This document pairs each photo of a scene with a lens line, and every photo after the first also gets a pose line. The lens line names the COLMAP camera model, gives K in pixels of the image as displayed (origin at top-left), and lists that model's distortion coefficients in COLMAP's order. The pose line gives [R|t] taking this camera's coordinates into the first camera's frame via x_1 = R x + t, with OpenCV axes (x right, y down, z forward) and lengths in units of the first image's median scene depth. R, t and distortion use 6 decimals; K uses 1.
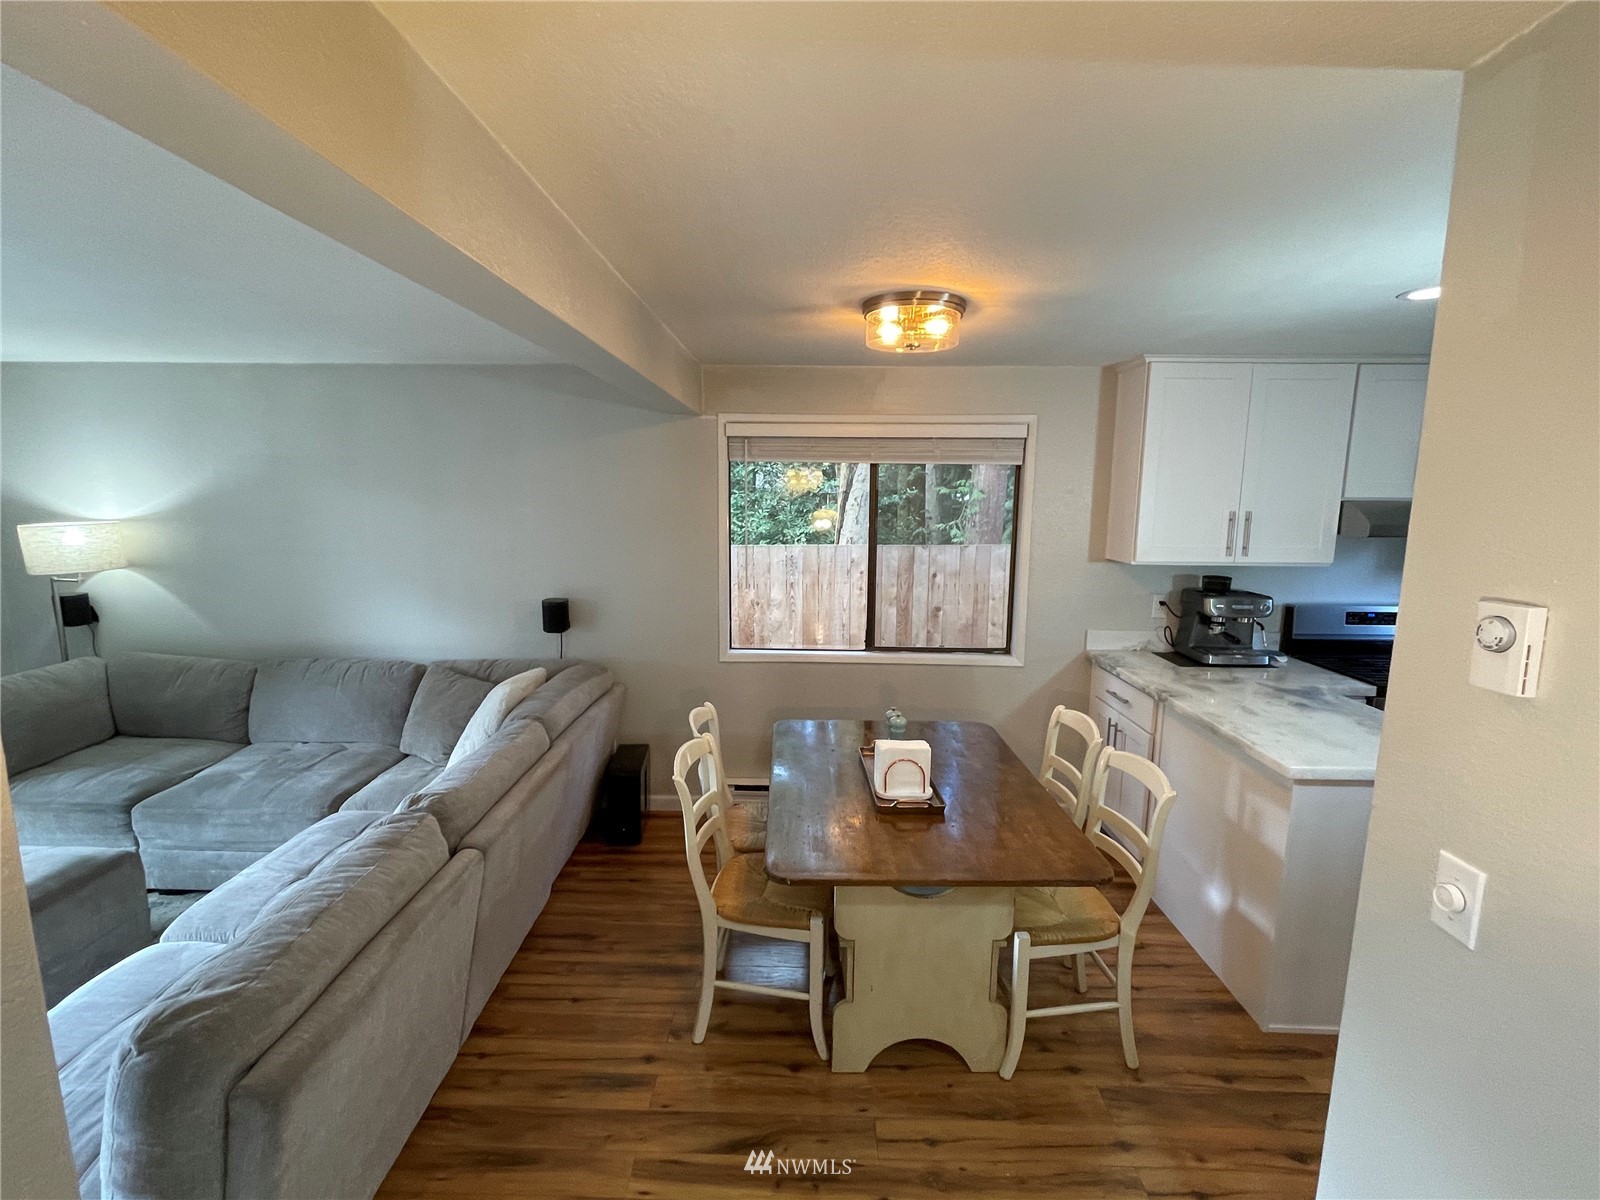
lens RADIAL K [[727.2, 0, 796.3], [0, 727.2, 603.3], [0, 0, 1]] dist [0.000030, 0.000154]
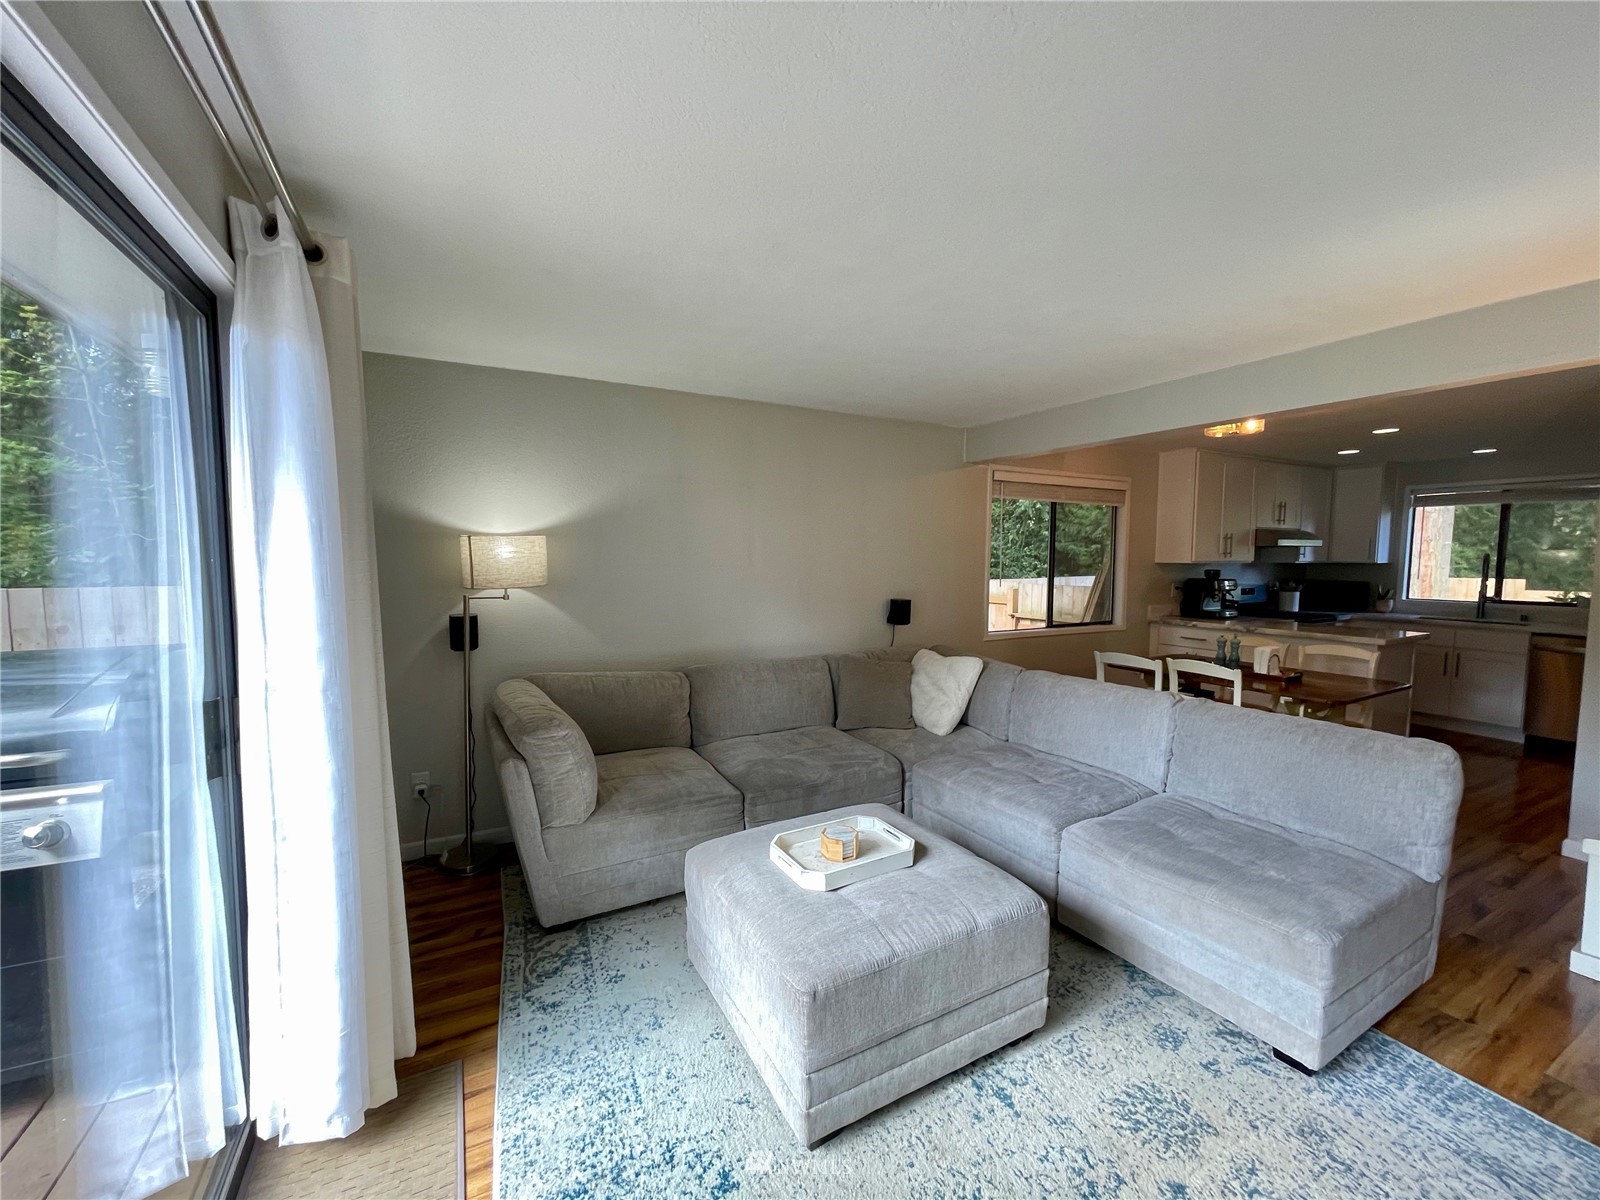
lens RADIAL K [[640.2, 0, 787.6], [0, 640.2, 603.8], [0, 0, 1]] dist [0.001386, 0.000474]
pose [[0.868213, -0.039635, 0.494606, -1.118170], [0.078127, 0.995291, -0.057384, 0.055433], [-0.490003, 0.088464, 0.867221, 0.128008]]
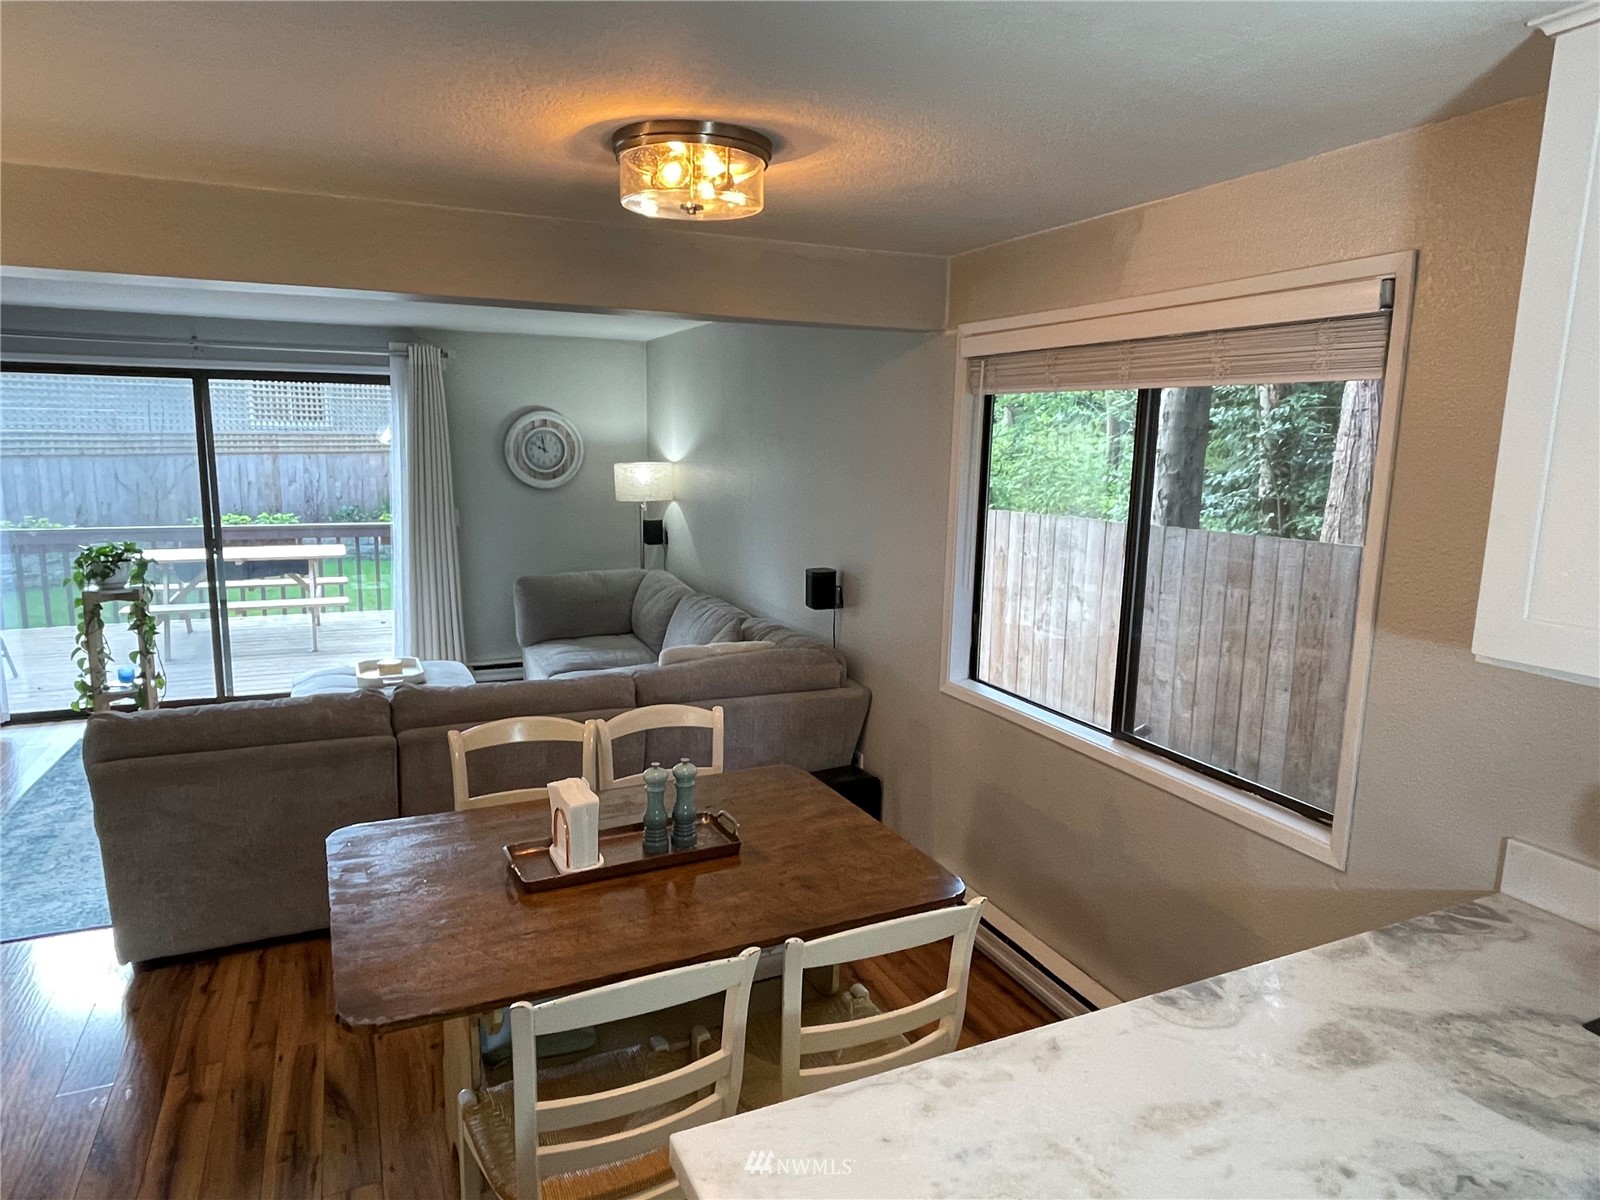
lens RADIAL K [[984.5, 0, 800.0], [0, 984.5, 600.0], [0, 0, 1]] dist [-0.005121, -0.001263]
pose [[0.437087, 0.148851, -0.887017, 0.711306], [-0.155396, 0.983877, 0.088532, -0.070387], [0.885894, 0.099143, 0.453170, 0.505221]]
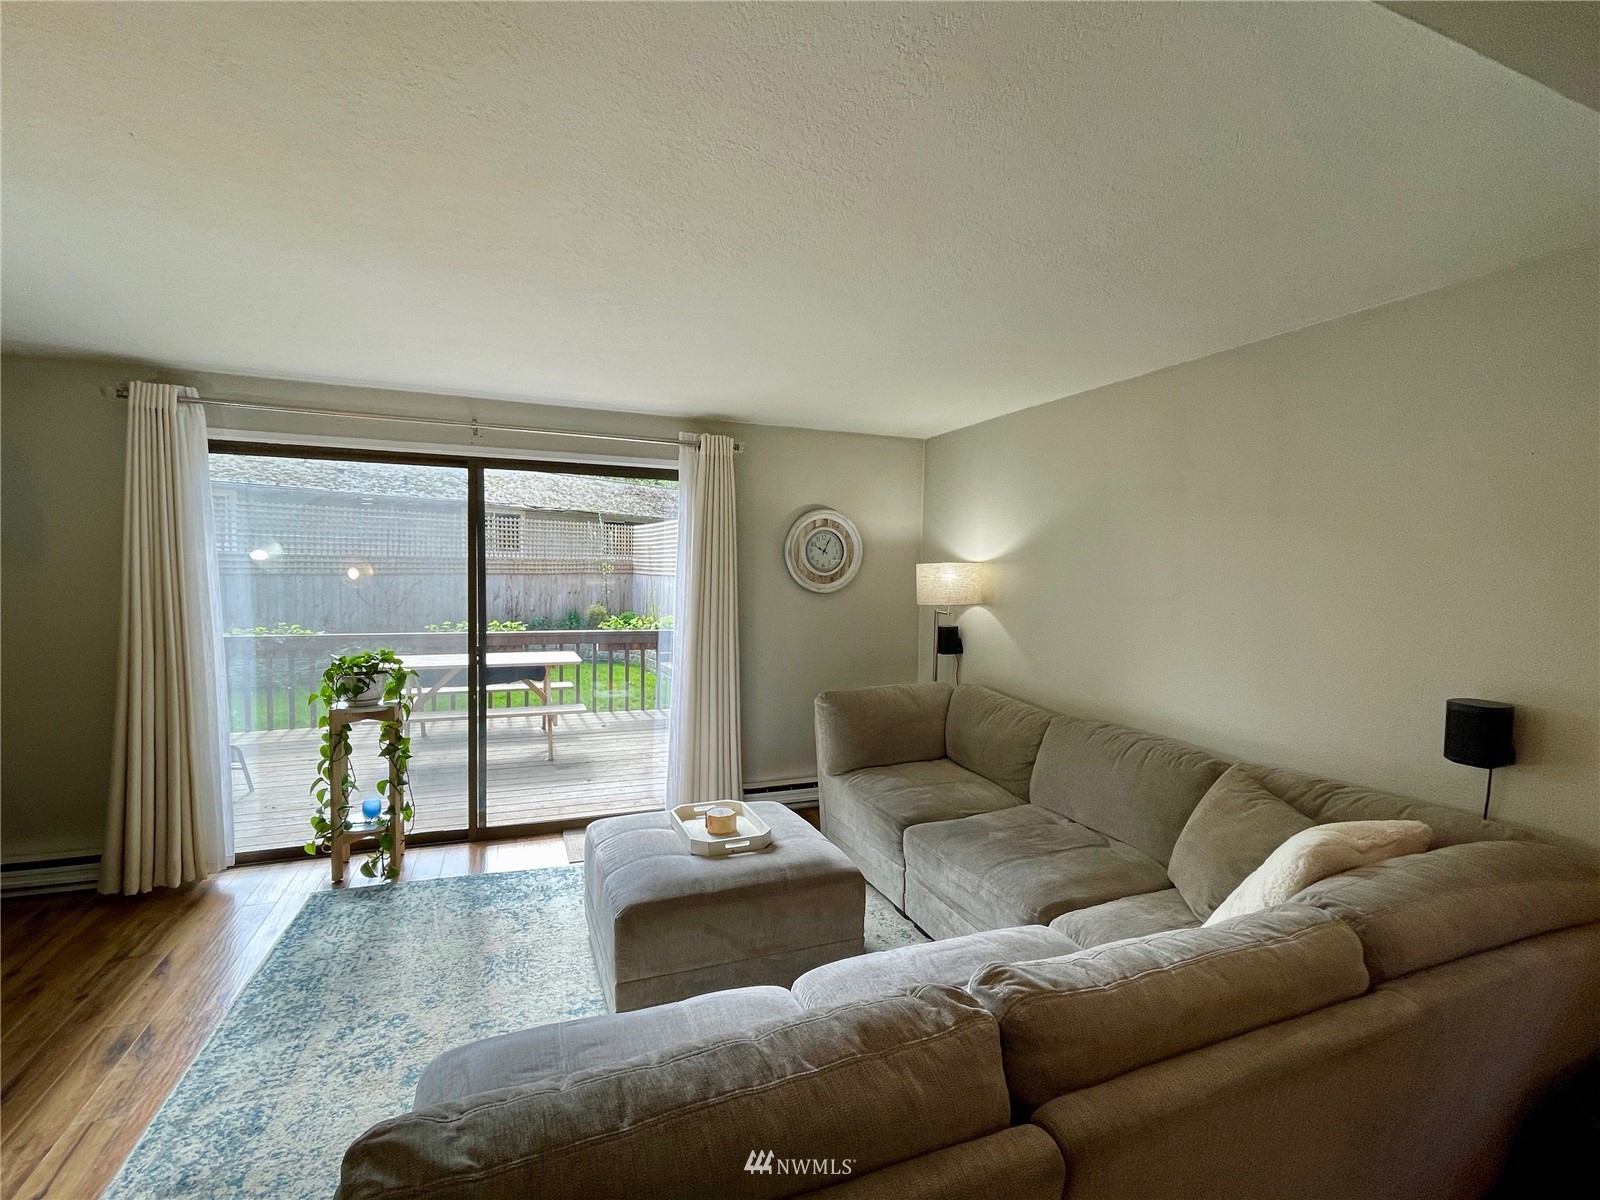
lens RADIAL K [[727.2, 0, 796.3], [0, 727.2, 603.3], [0, 0, 1]] dist [0.000030, 0.000154]
pose [[0.386929, 0.043352, -0.921090, -0.047981], [-0.156845, 0.987432, -0.019413, 0.013246], [0.908672, 0.151980, 0.388866, 0.366256]]
